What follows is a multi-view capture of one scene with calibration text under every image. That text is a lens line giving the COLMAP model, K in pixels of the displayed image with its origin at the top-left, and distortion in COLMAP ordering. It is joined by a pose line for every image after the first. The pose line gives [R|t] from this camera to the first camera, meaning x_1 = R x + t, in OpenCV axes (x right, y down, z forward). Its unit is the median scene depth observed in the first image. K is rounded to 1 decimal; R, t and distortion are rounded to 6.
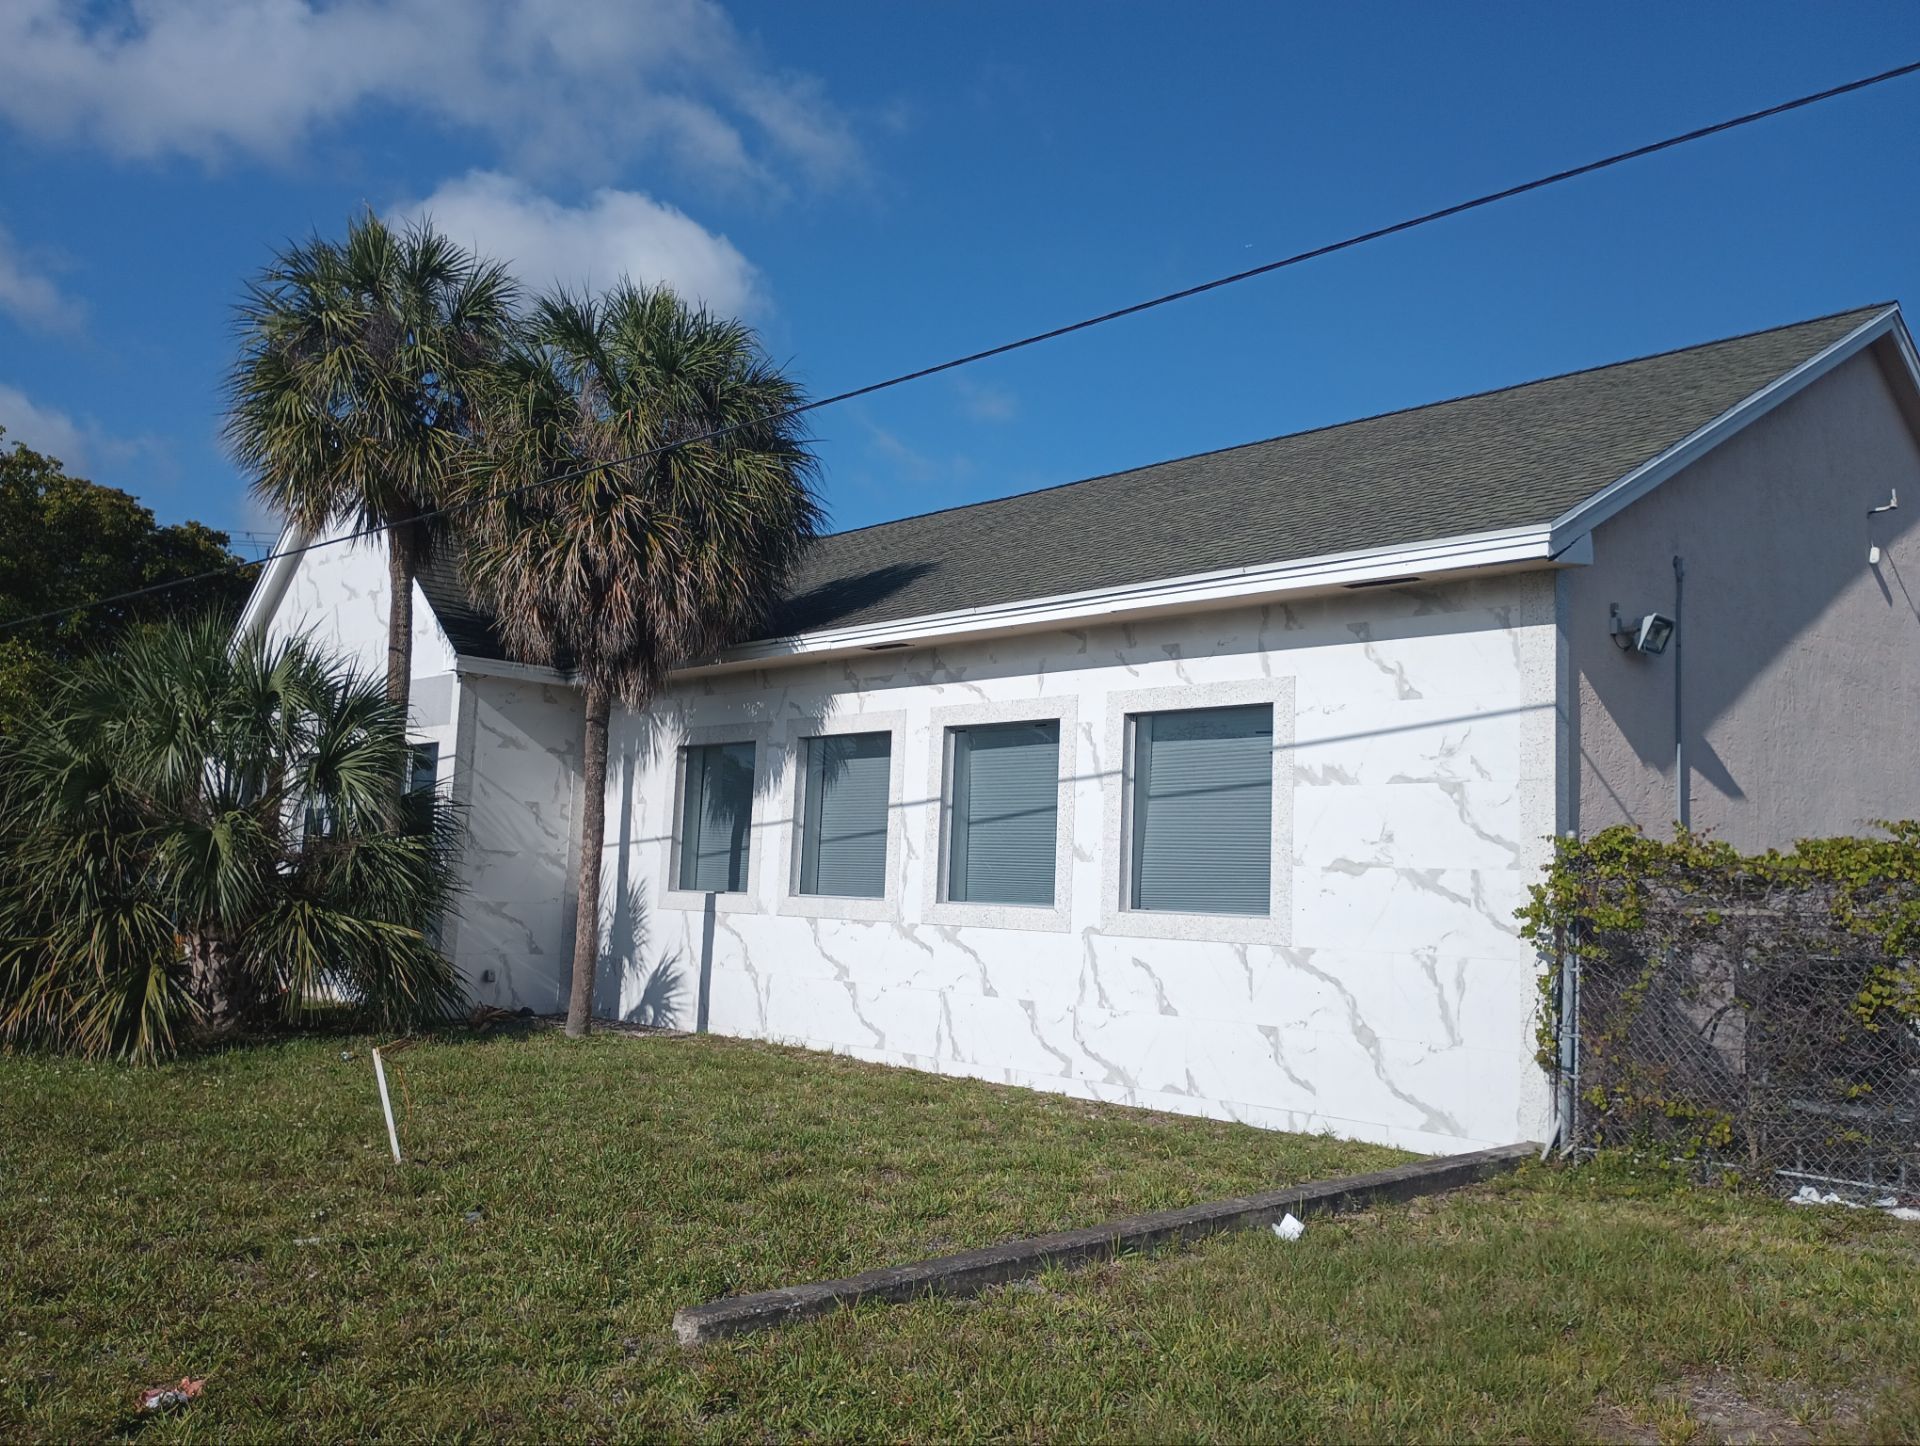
lens RADIAL K [[1592.2, 0, 957.8], [0, 1592.2, 722.8], [0, 0, 1]] dist [0.026545, -0.011072]
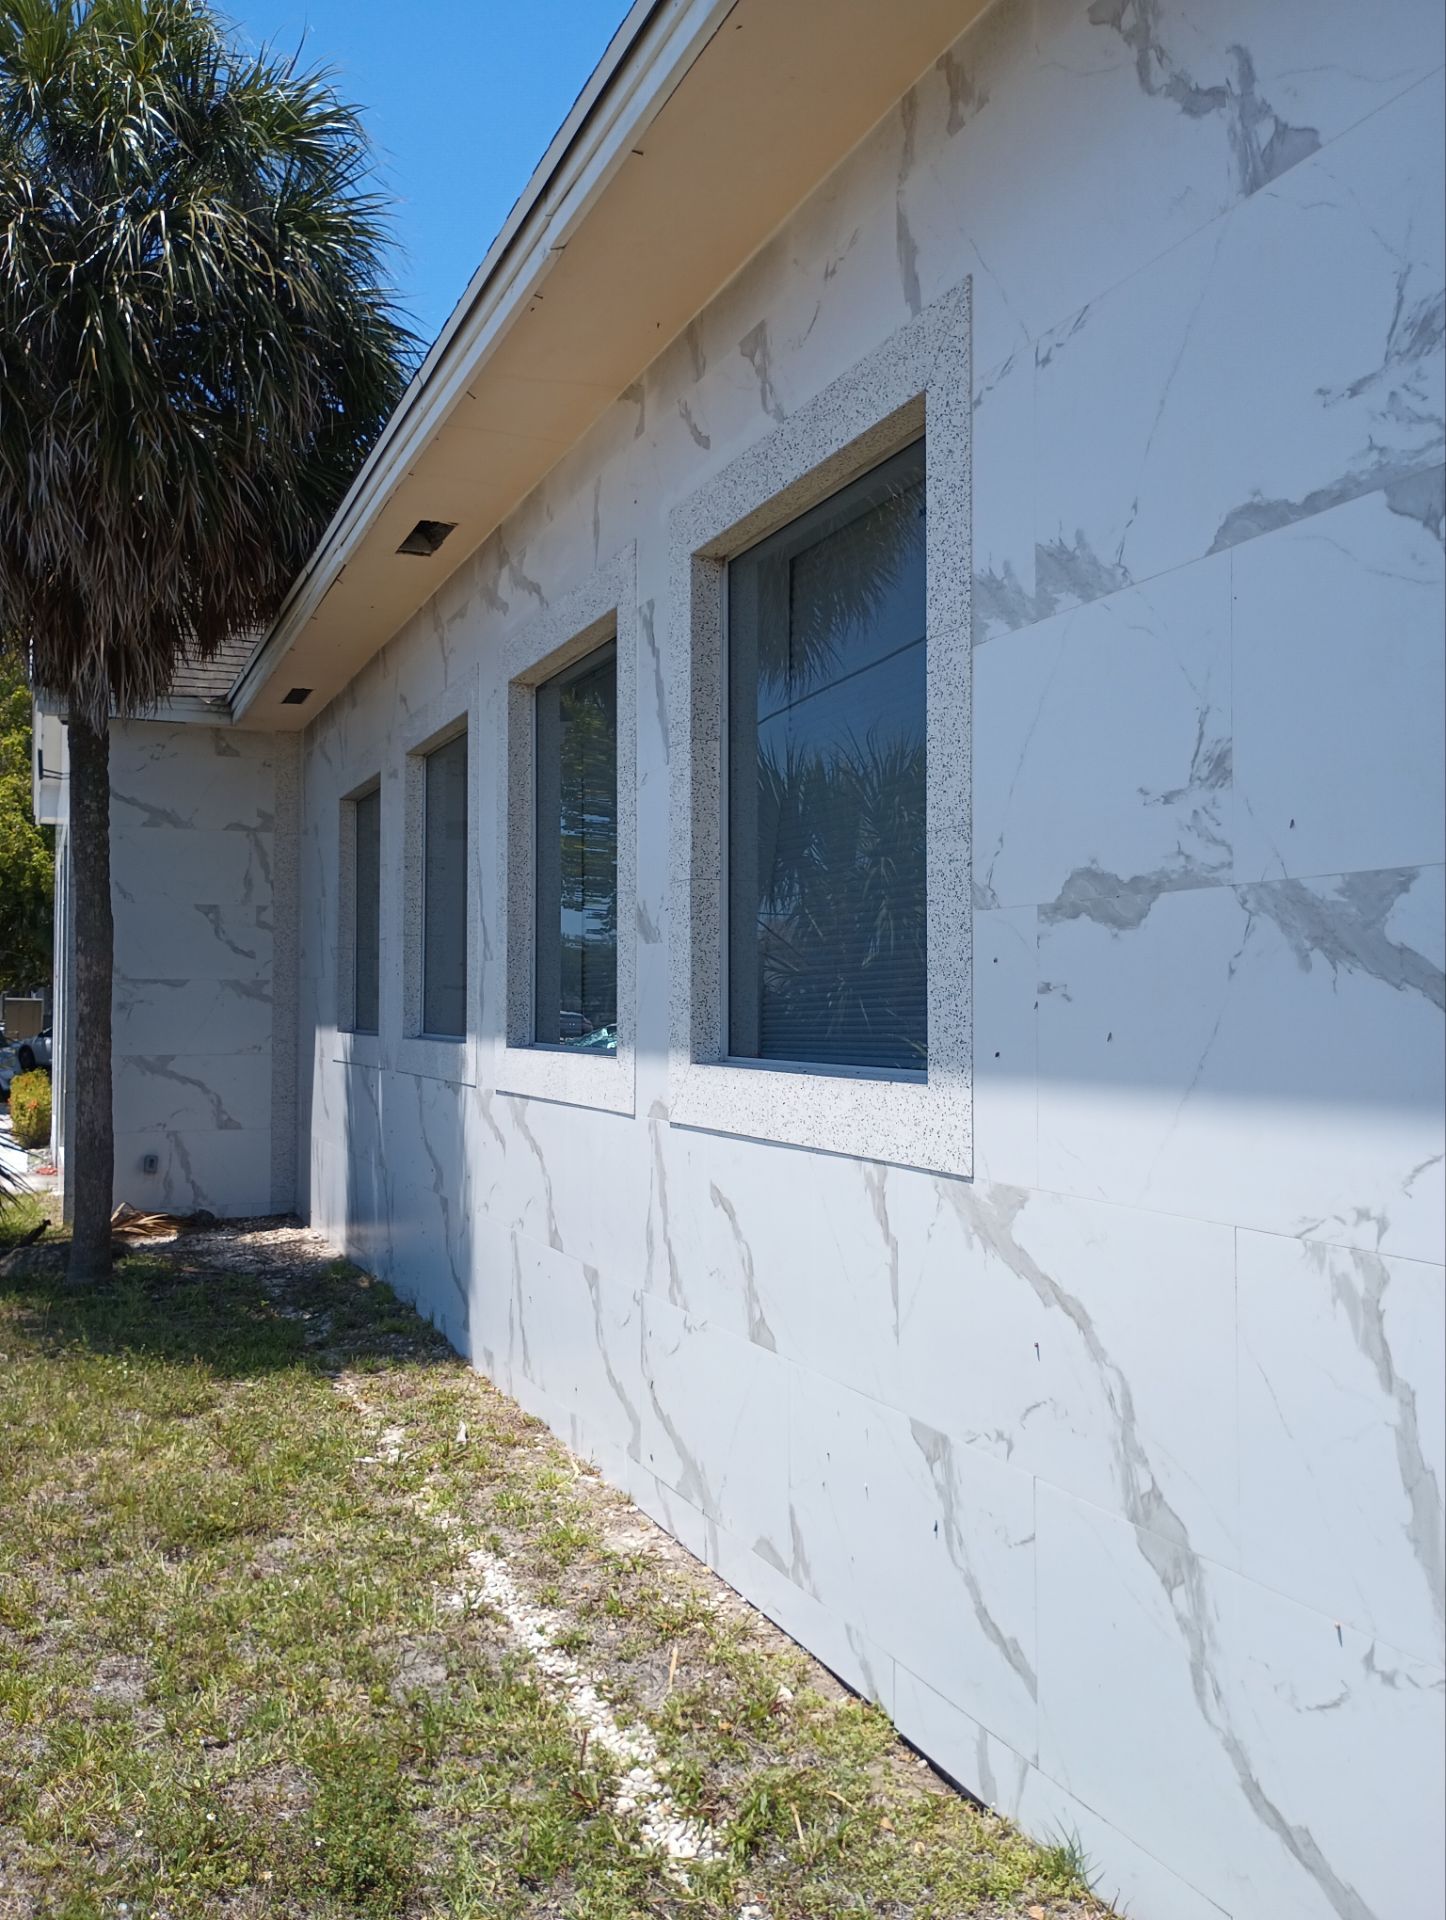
lens RADIAL K [[1592.2, 0, 723.0], [0, 1592.2, 960.0], [0, 0, 1]] dist [0.026545, -0.011072]
pose [[0.932636, -0.048745, -0.357510, 0.278320], [0.074185, 0.995569, 0.057784, 0.079774], [0.353109, -0.080413, 0.932120, 0.717287]]
